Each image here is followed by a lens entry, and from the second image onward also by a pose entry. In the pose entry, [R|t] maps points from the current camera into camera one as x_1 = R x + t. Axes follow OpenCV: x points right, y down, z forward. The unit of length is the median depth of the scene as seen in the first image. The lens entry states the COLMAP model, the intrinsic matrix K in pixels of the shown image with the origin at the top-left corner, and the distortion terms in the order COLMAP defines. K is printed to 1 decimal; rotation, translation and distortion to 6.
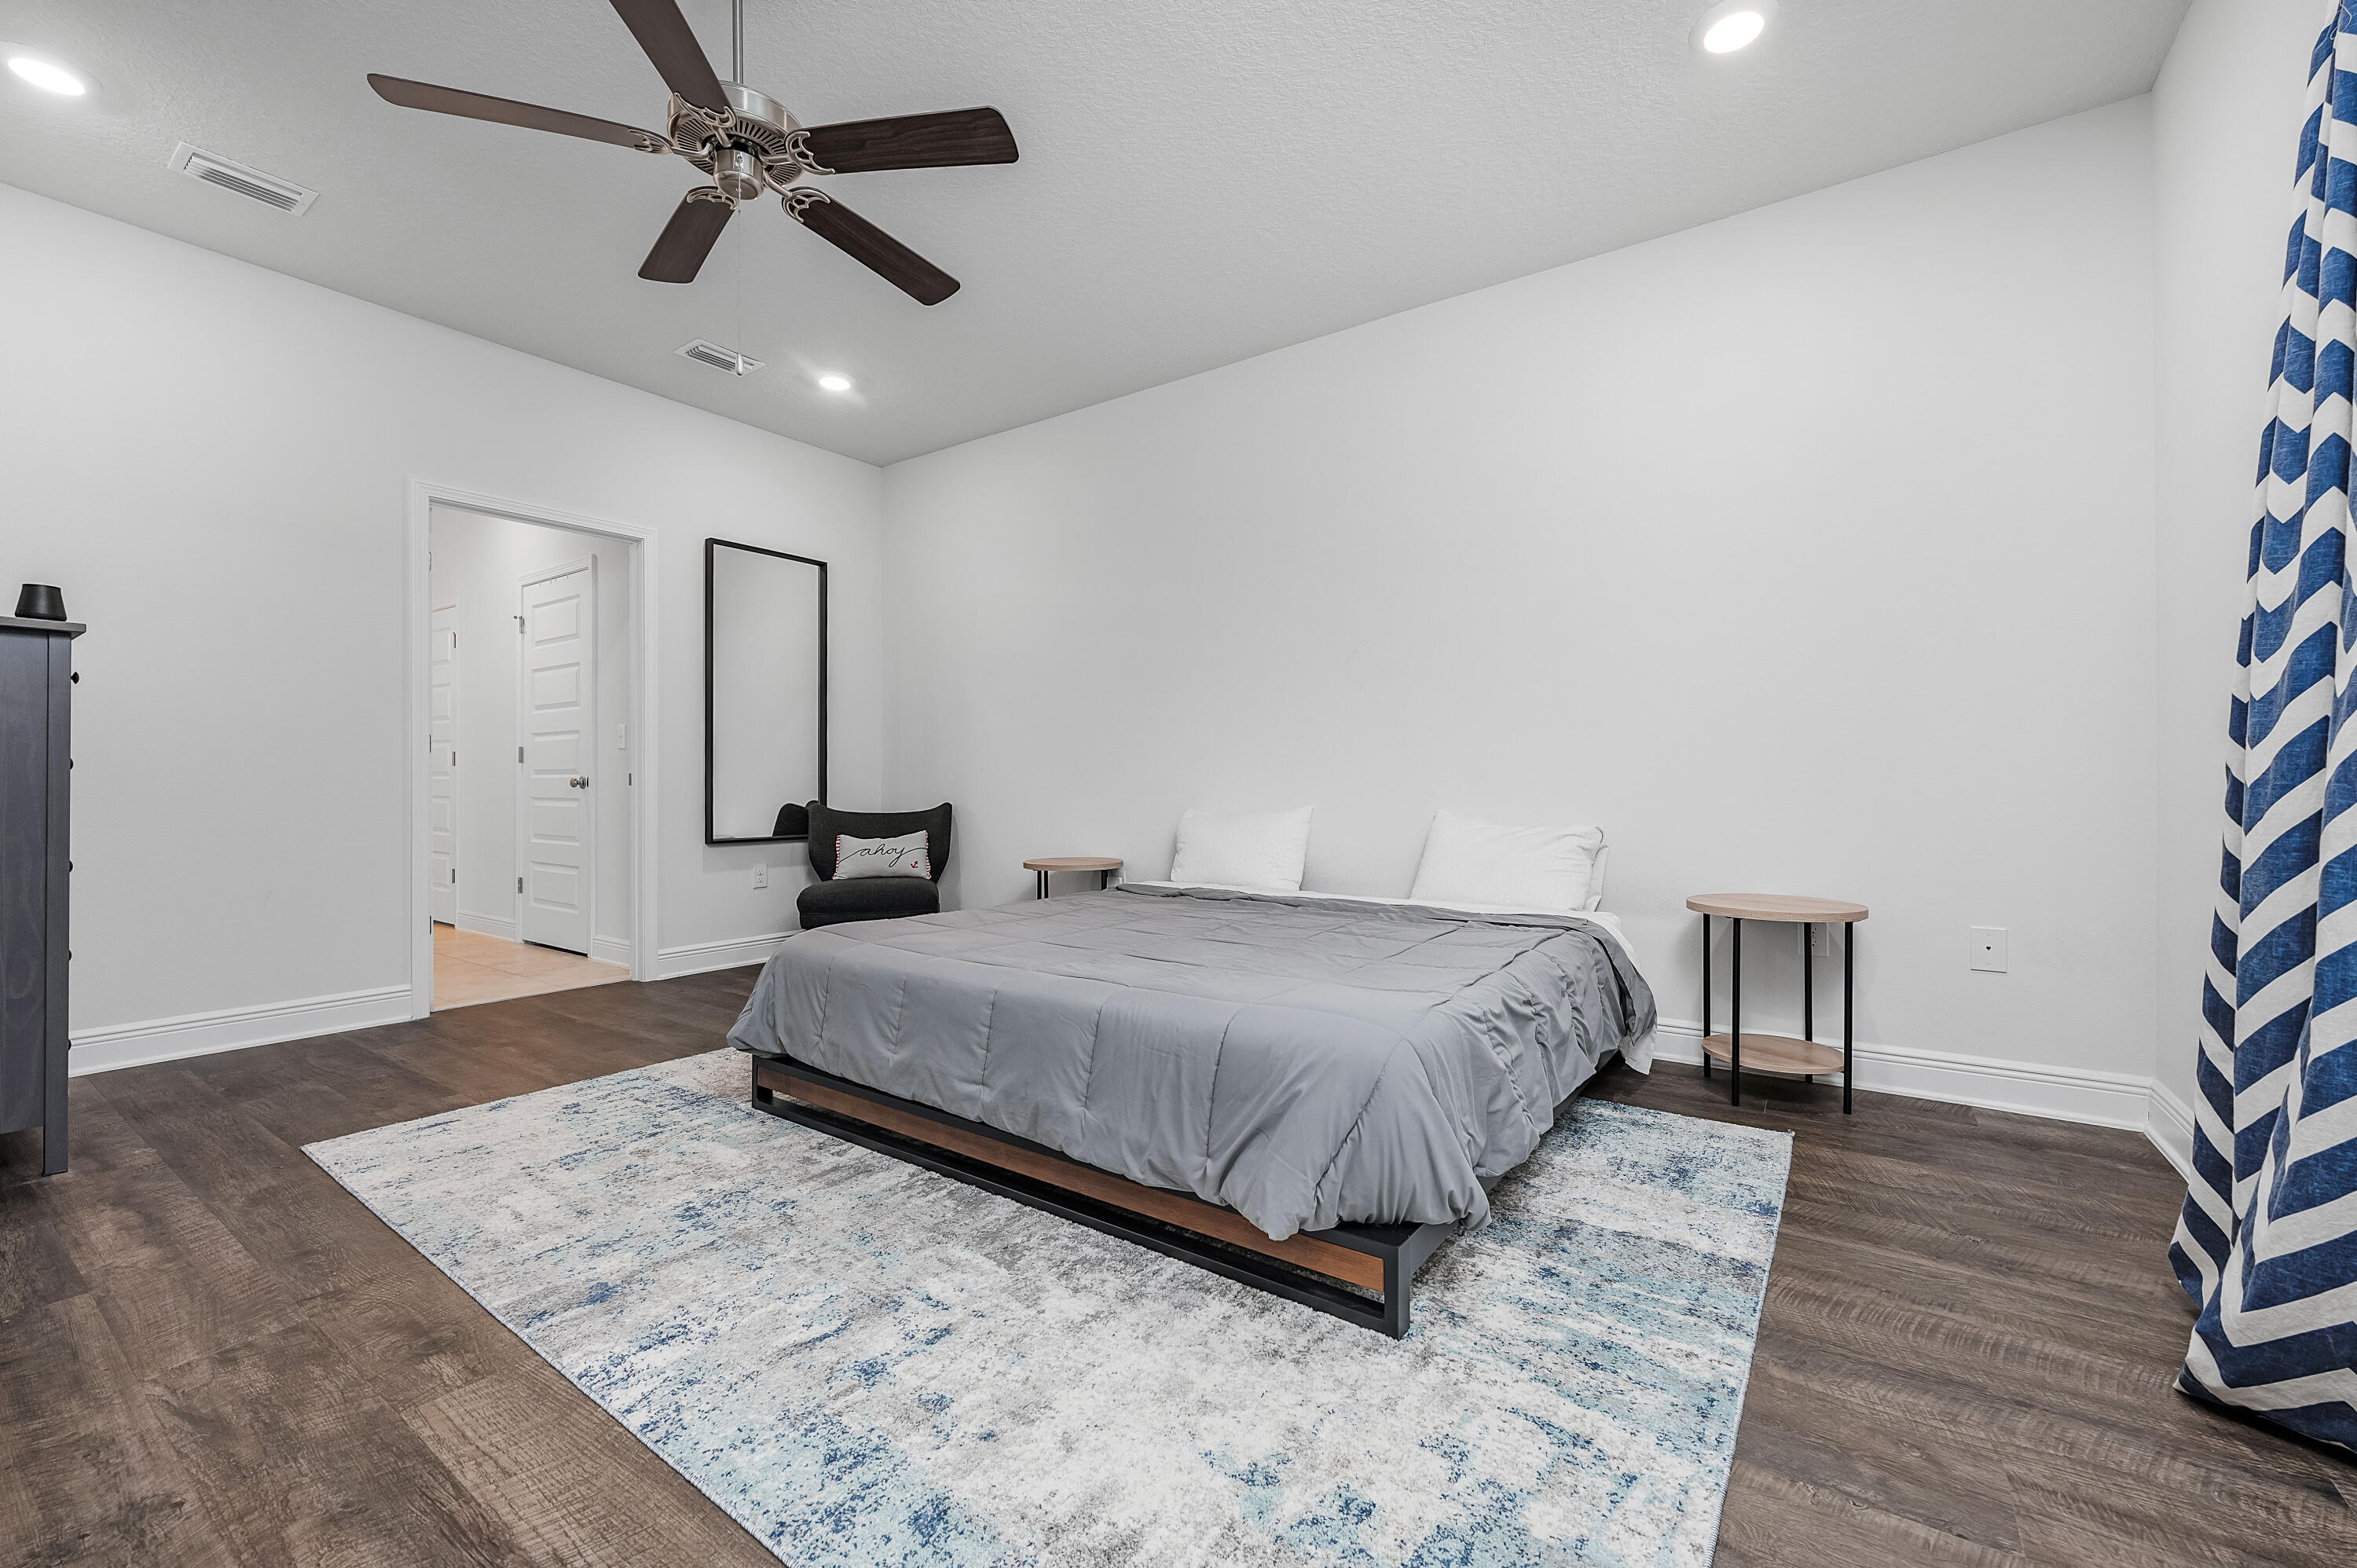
lens RADIAL K [[945.8, 0, 1173.9], [0, 945.8, 780.5], [0, 0, 1]] dist [-0.001322, -0.000383]
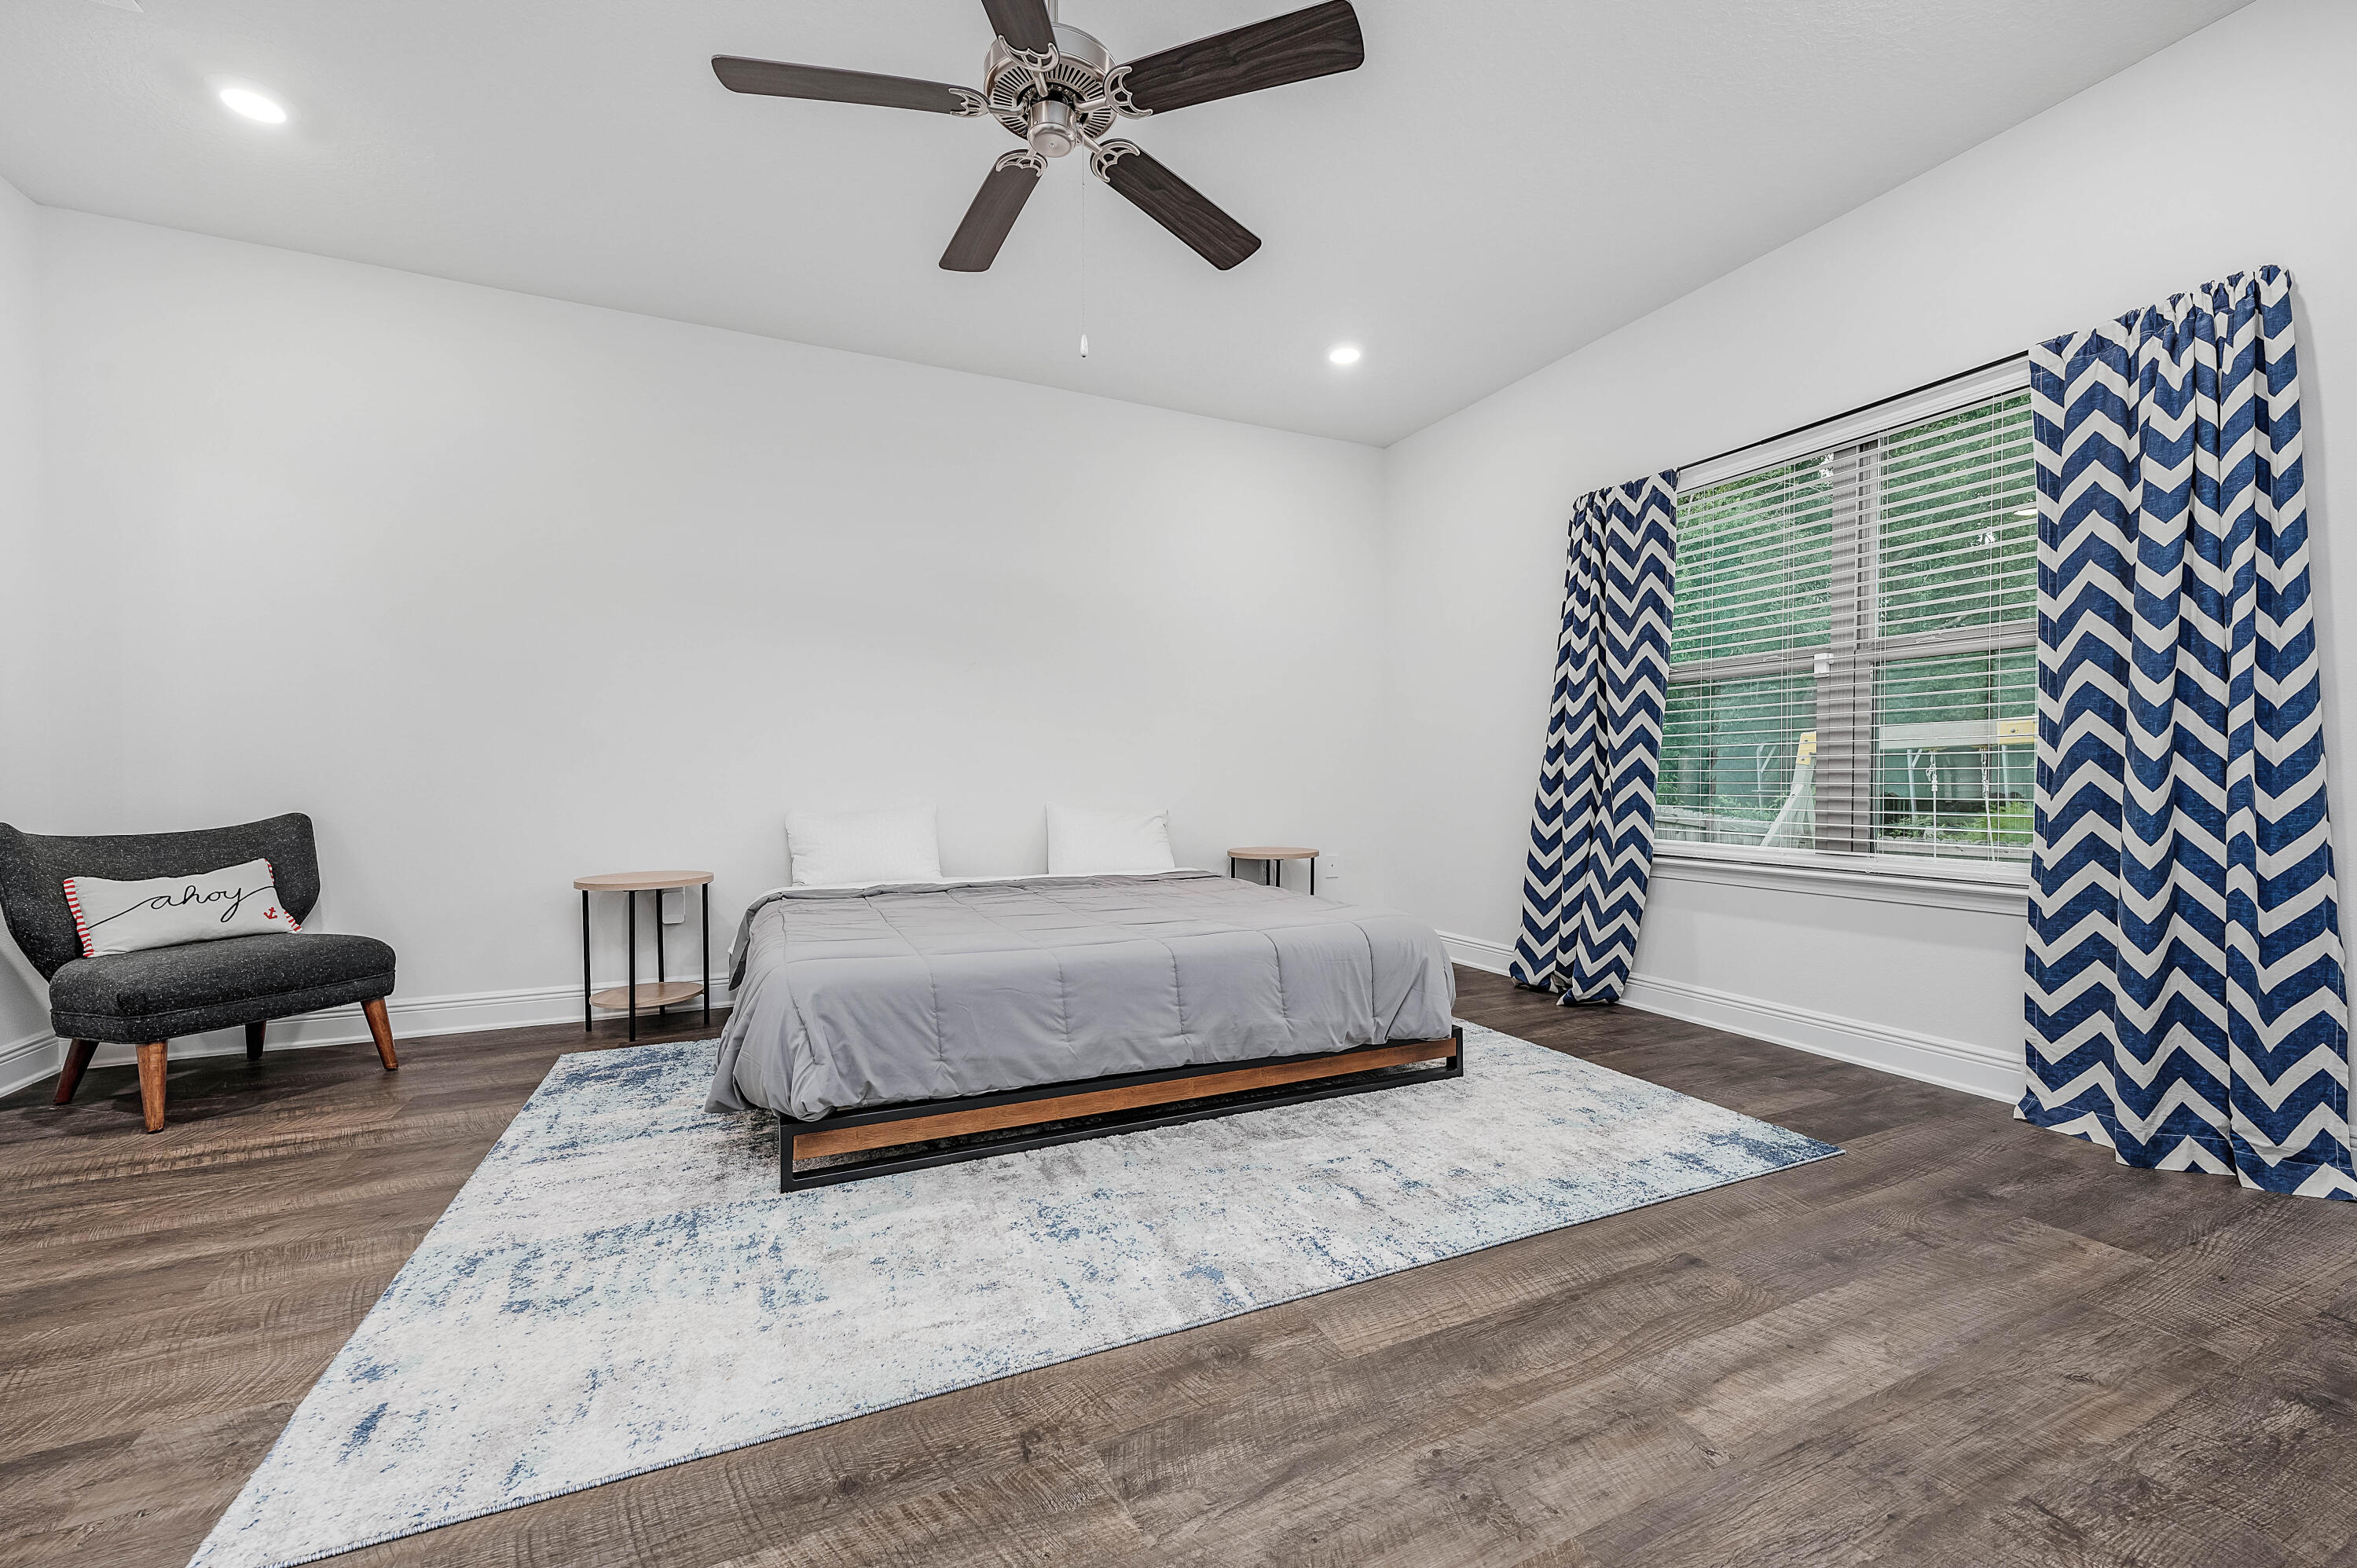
lens RADIAL K [[945.8, 0, 1179.8], [0, 945.8, 797.8], [0, 0, 1]] dist [-0.001322, -0.000383]
pose [[0.496814, -0.019036, 0.867648, -1.262690], [0.000582, 0.999766, 0.021602, 0.001702], [-0.867857, -0.010227, 0.496709, 0.433597]]
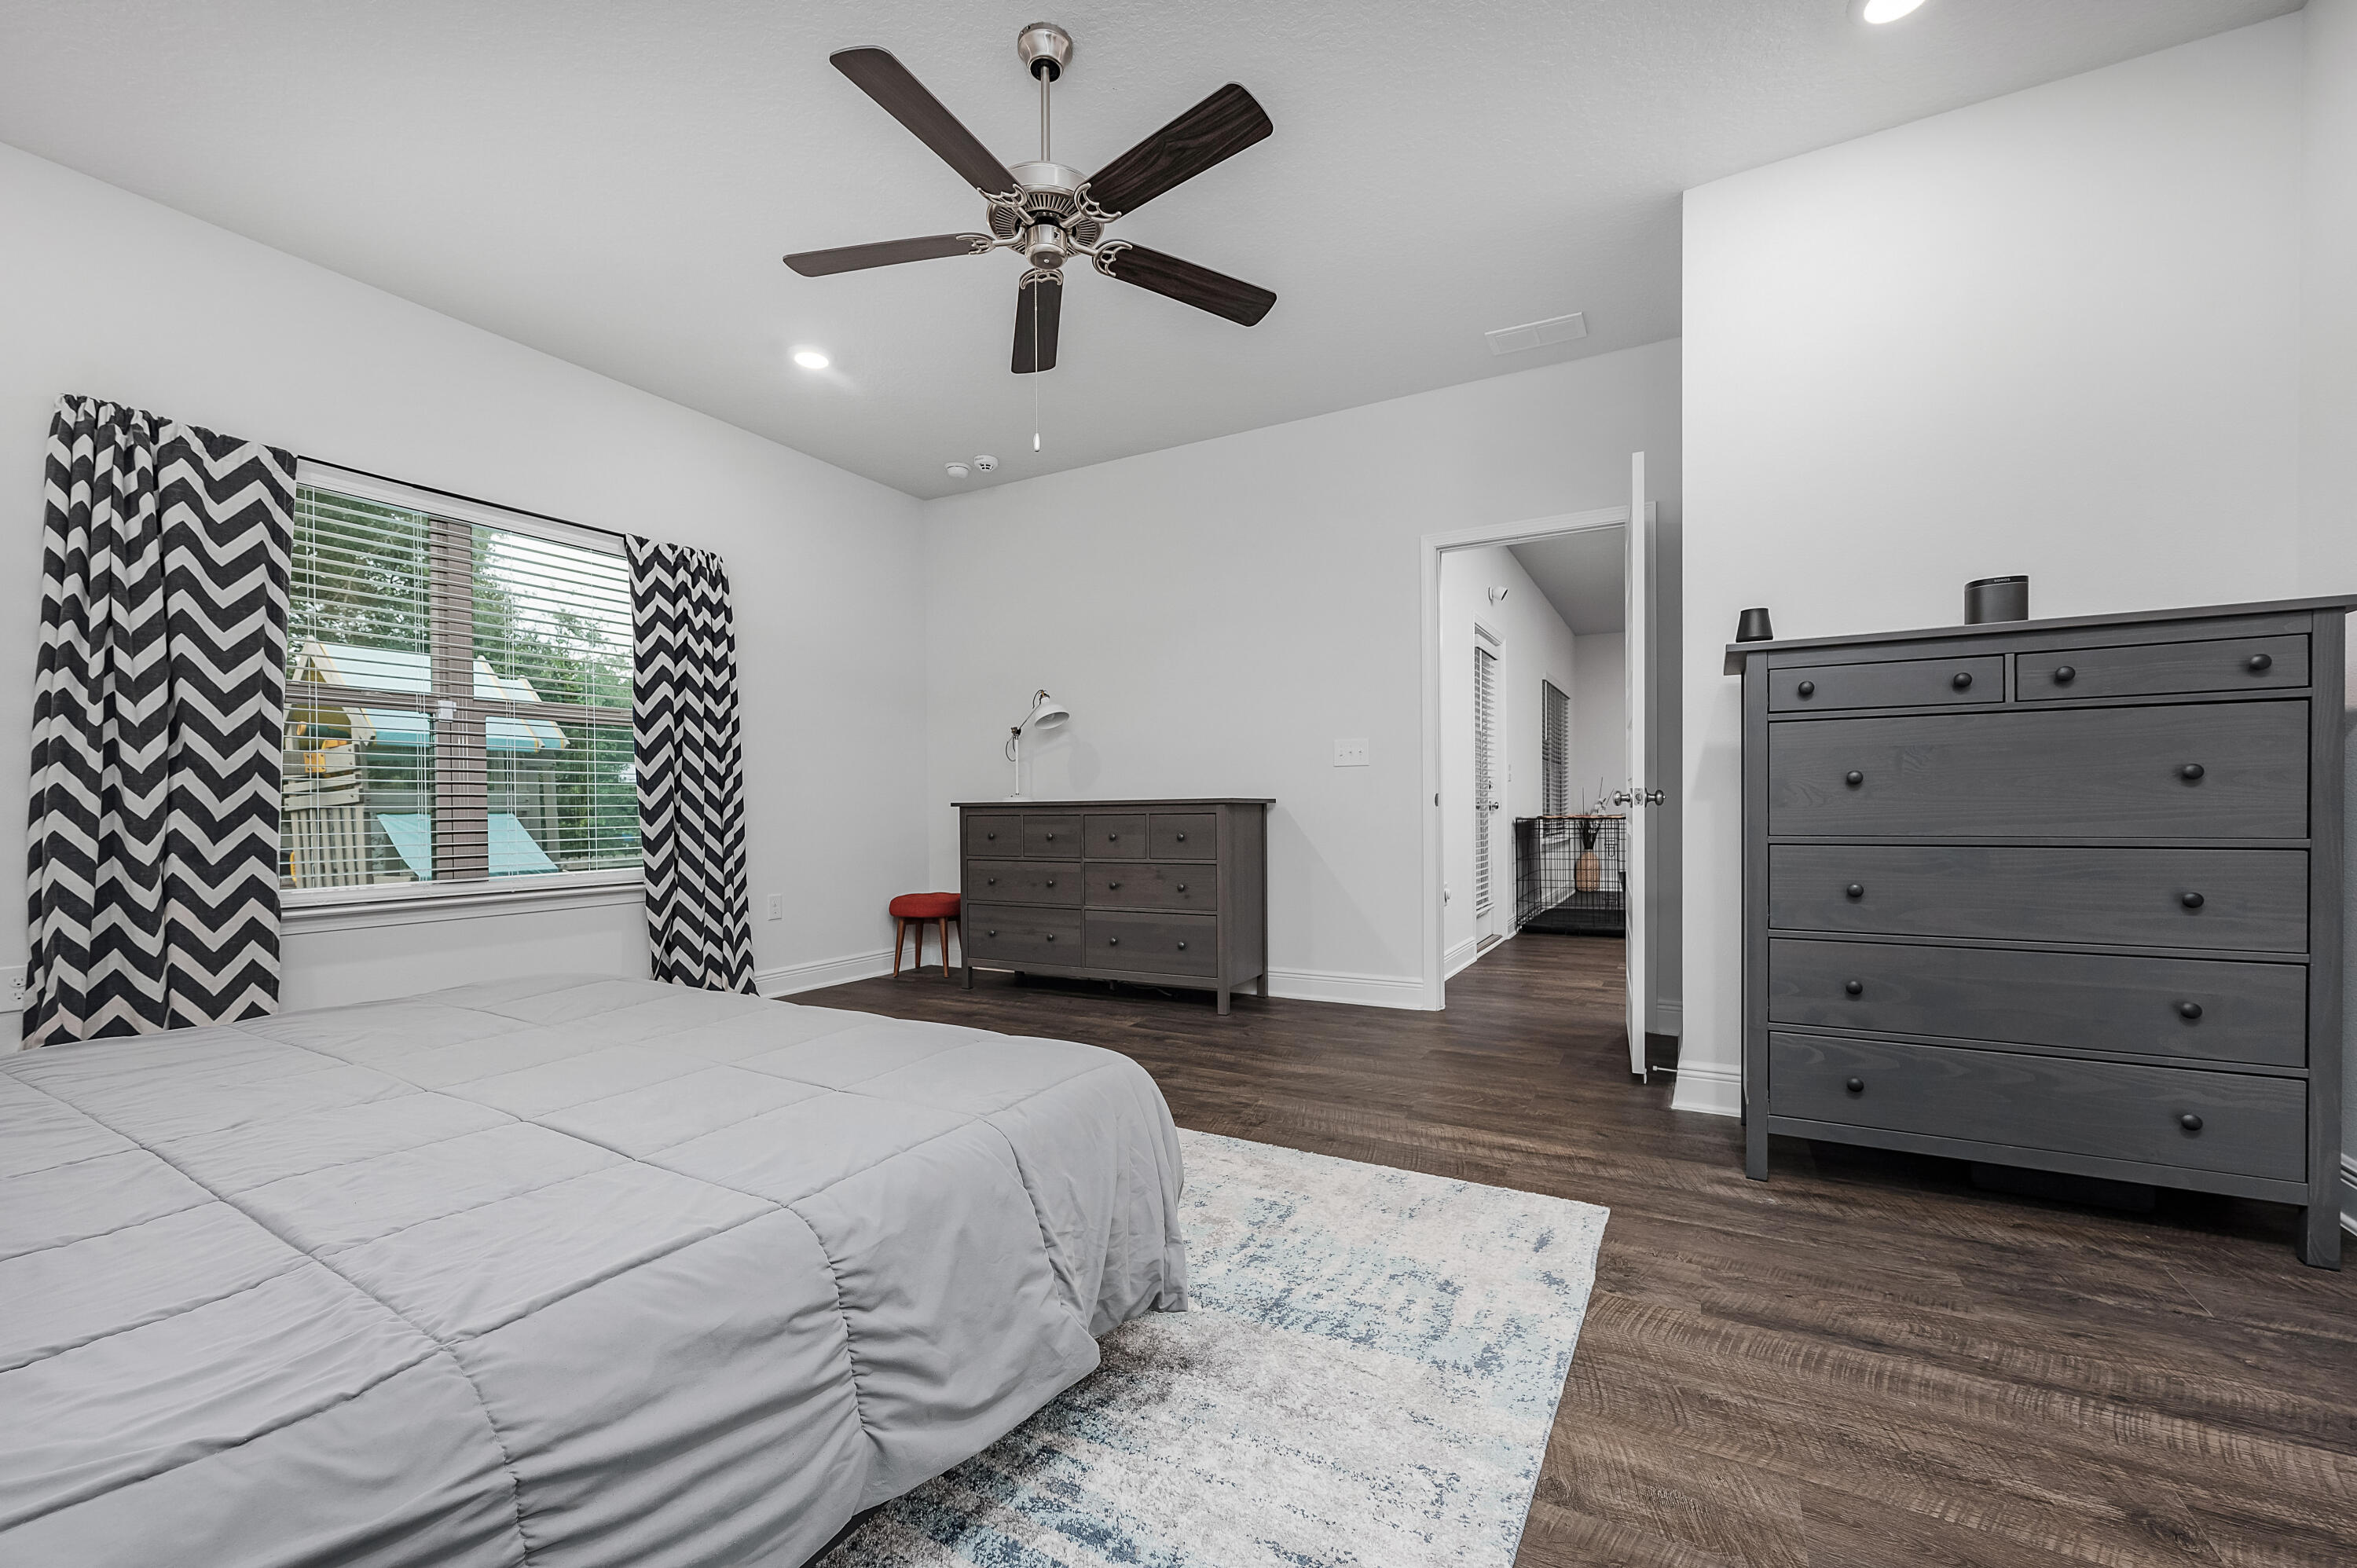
lens RADIAL K [[945.8, 0, 1192.9], [0, 945.8, 819.6], [0, 0, 1]] dist [-0.001322, -0.000383]
pose [[-0.992675, 0.010763, -0.120339, -0.507901], [0.009520, 0.999895, 0.010895, 0.007947], [0.120444, 0.009669, -0.992673, 2.175783]]
